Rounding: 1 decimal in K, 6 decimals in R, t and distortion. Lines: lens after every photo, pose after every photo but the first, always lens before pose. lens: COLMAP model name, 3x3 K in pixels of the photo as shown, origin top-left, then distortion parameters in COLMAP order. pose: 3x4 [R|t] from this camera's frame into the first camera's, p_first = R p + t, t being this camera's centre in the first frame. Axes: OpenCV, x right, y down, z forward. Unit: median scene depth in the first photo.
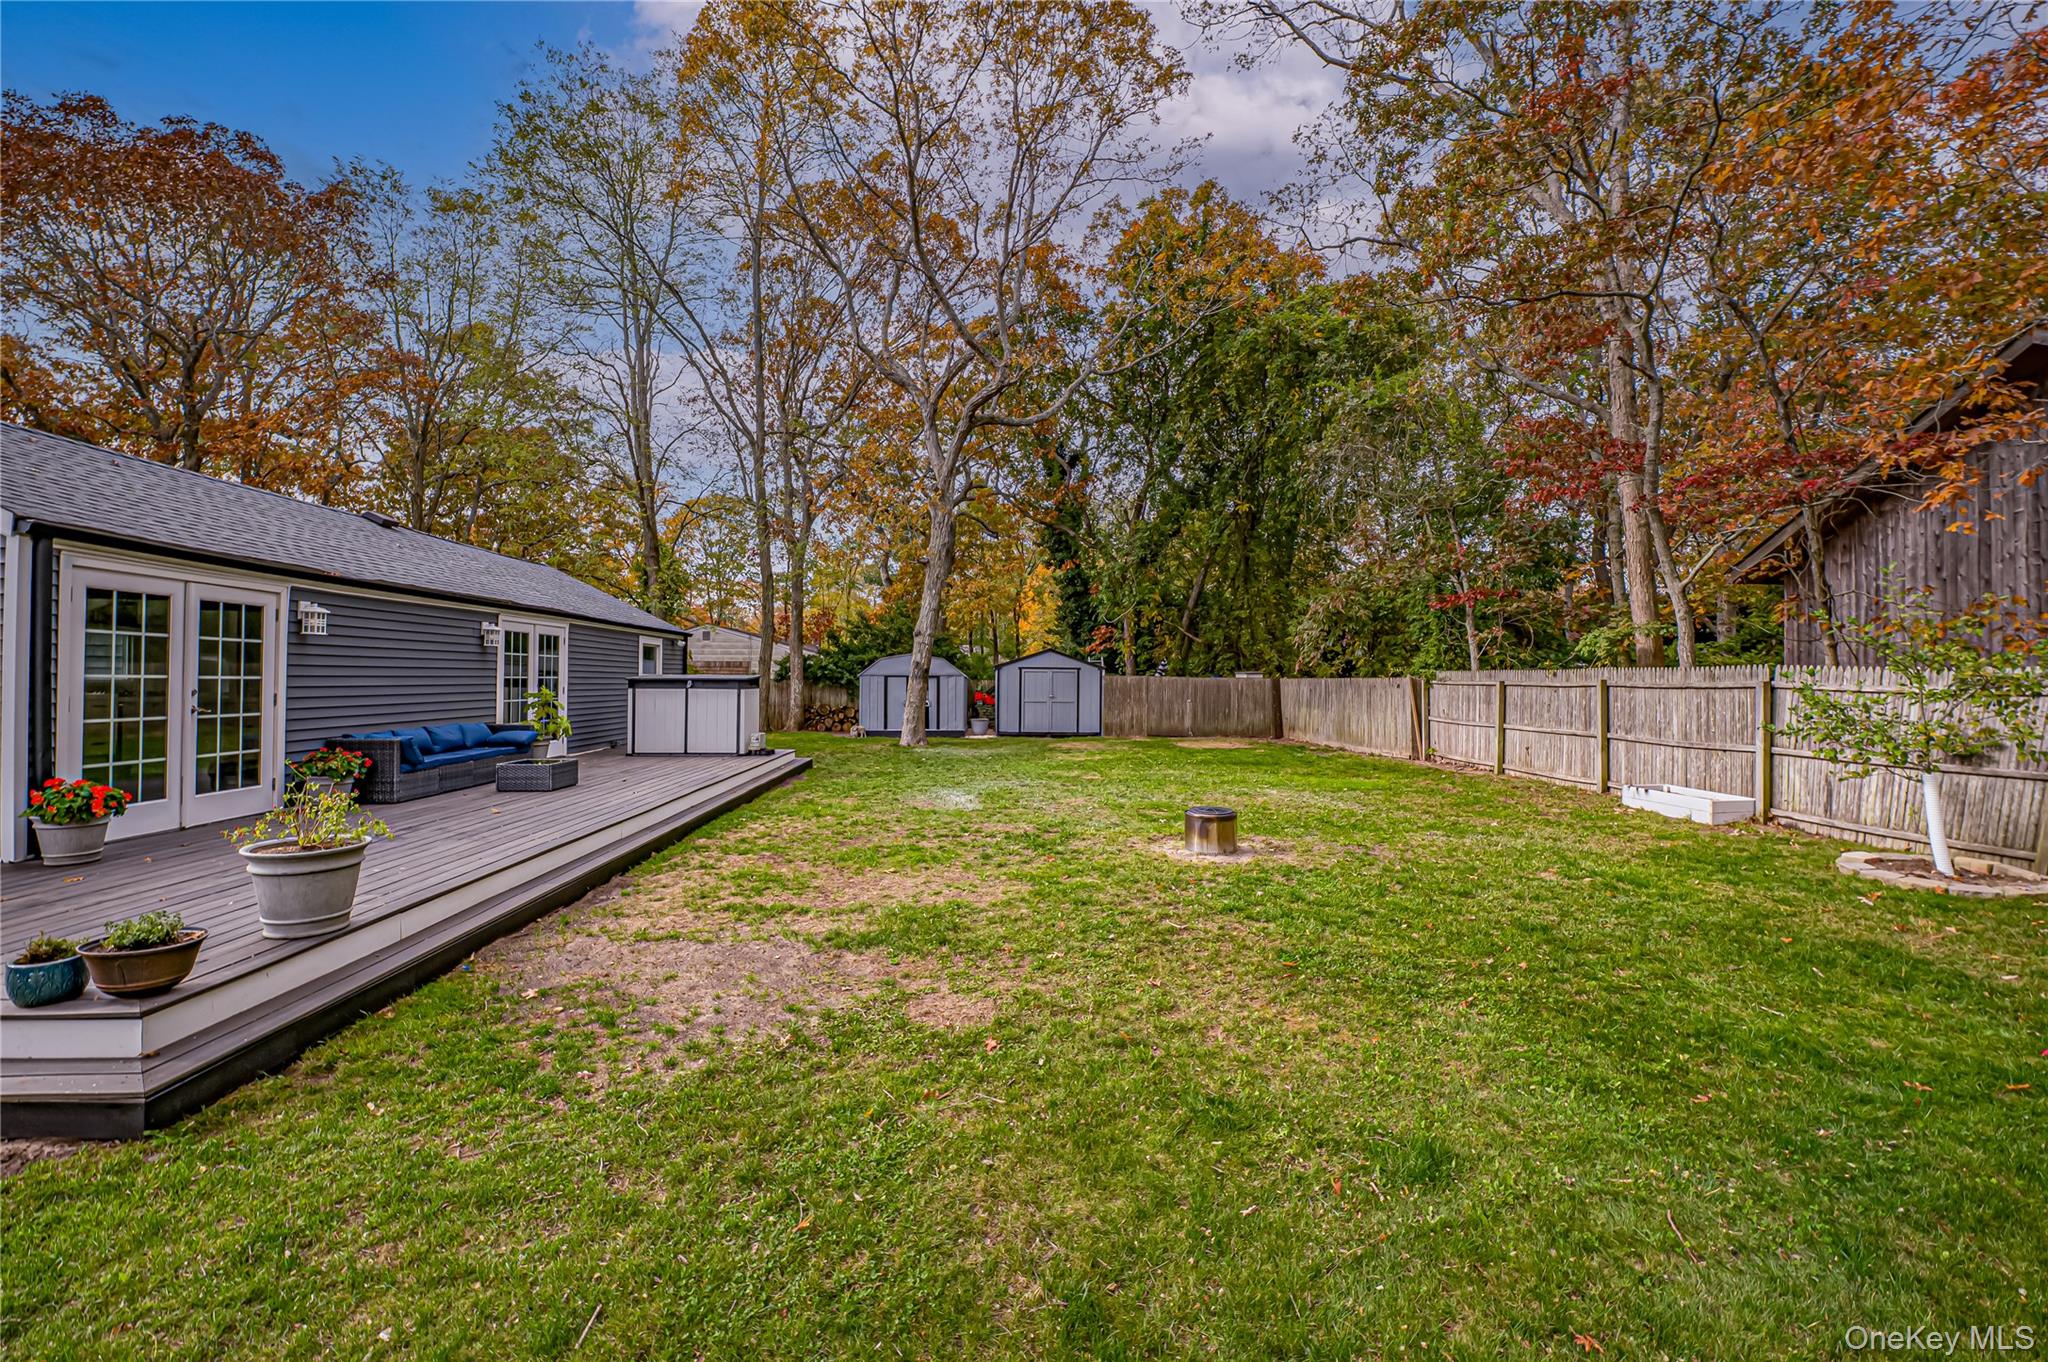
lens RADIAL K [[803.7, 0, 1030.4], [0, 803.7, 672.3], [0, 0, 1]] dist [-0.006264, -0.001379]
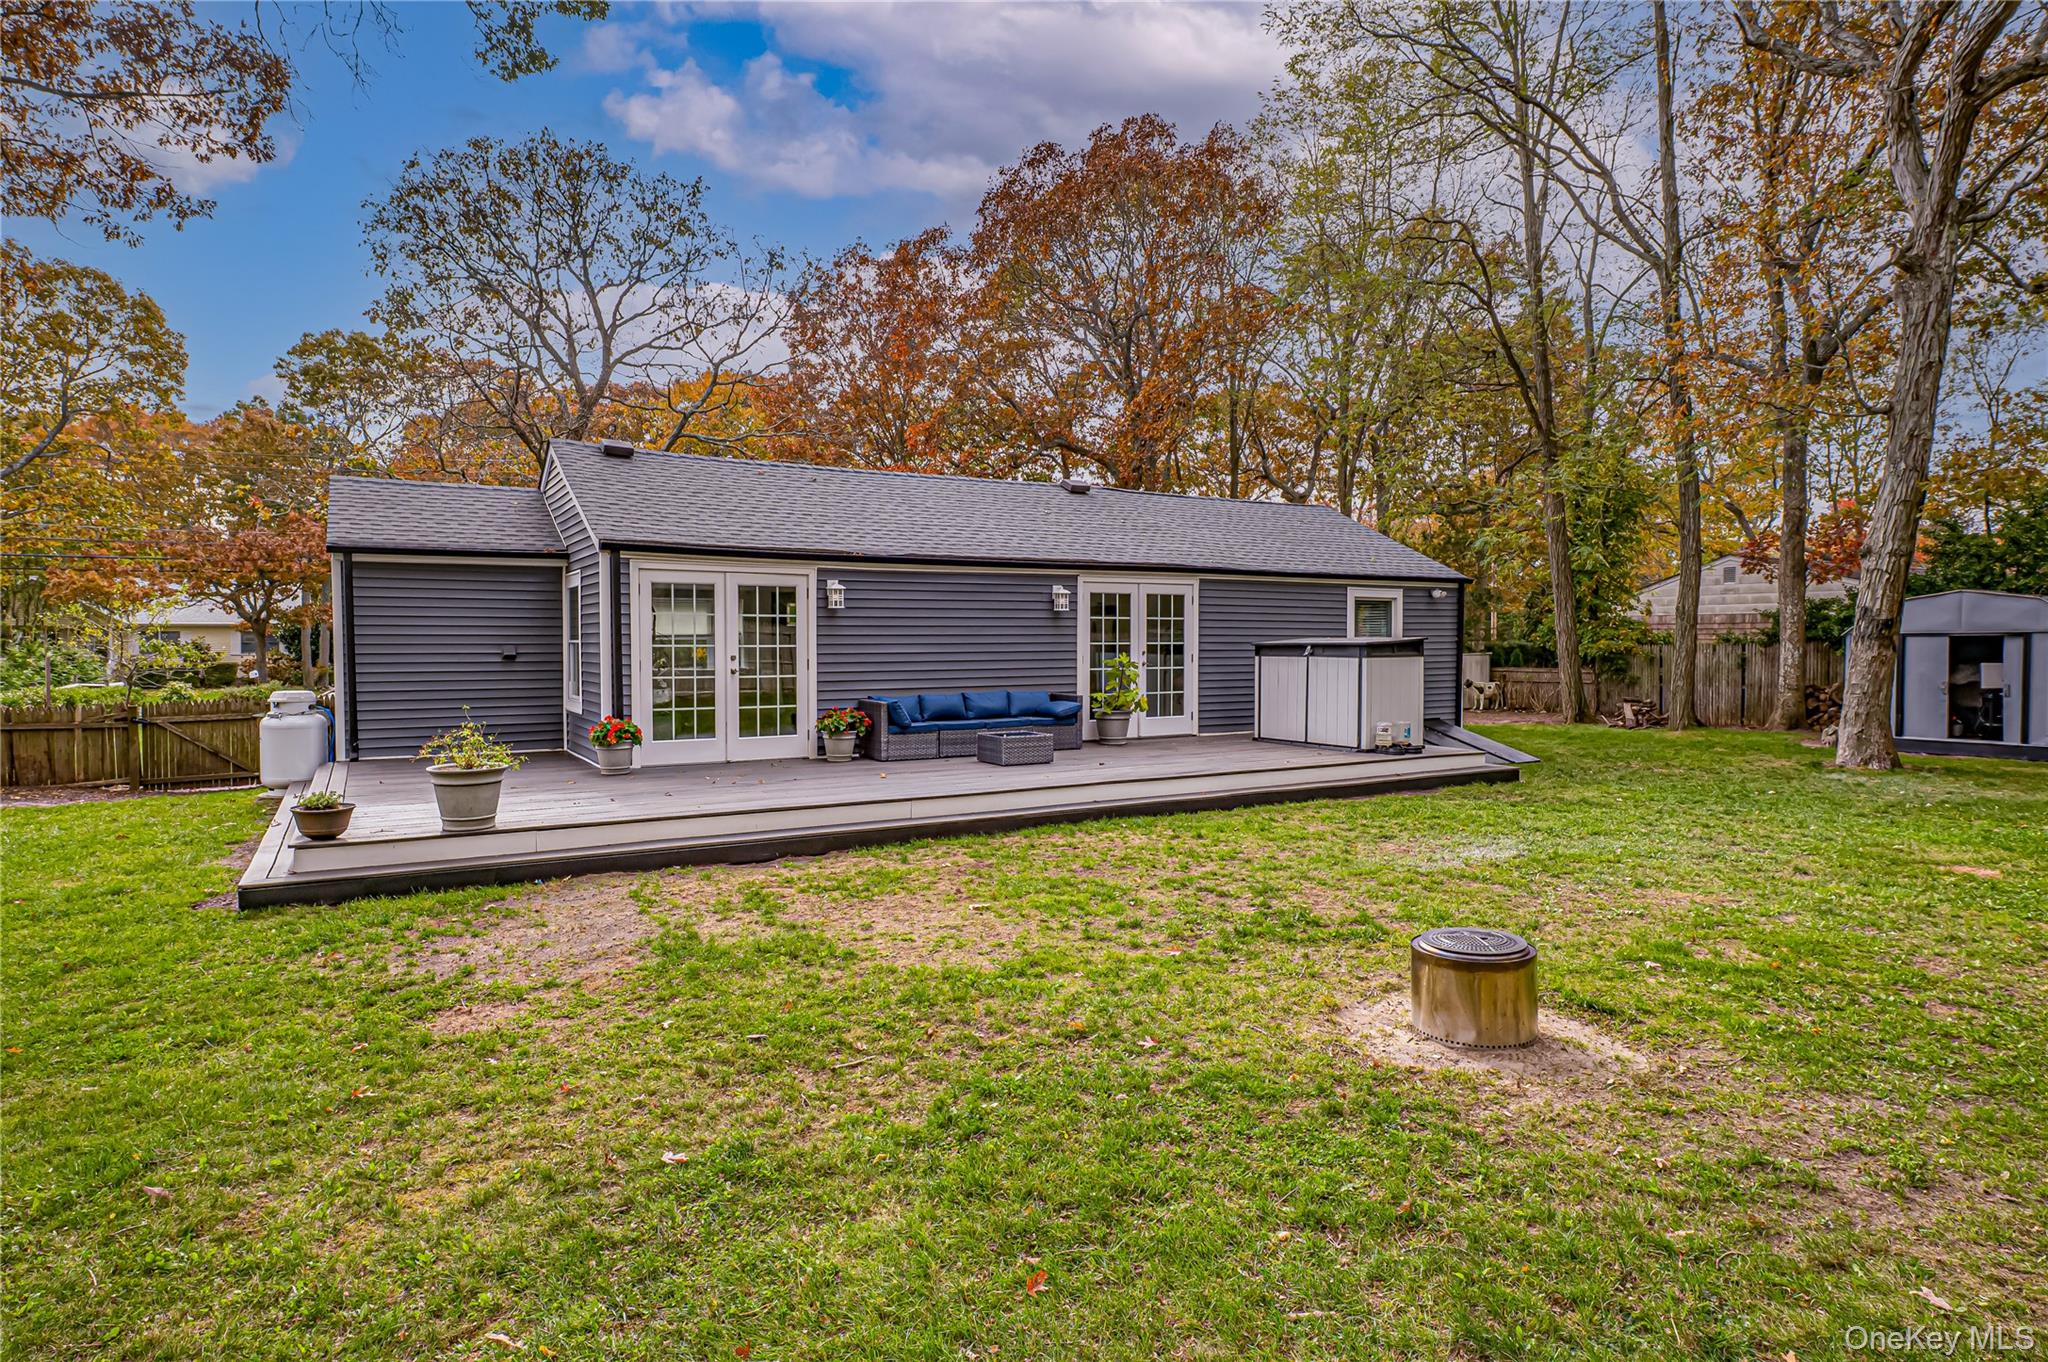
lens RADIAL K [[1105.0, 0, 1017.6], [0, 1105.0, 688.2], [0, 0, 1]] dist [0.002131, -0.000345]
pose [[0.444497, 0.031463, -0.895228, 0.471209], [0.013286, 0.999042, 0.041708, 0.003670], [0.895682, -0.030433, 0.443653, 0.376244]]
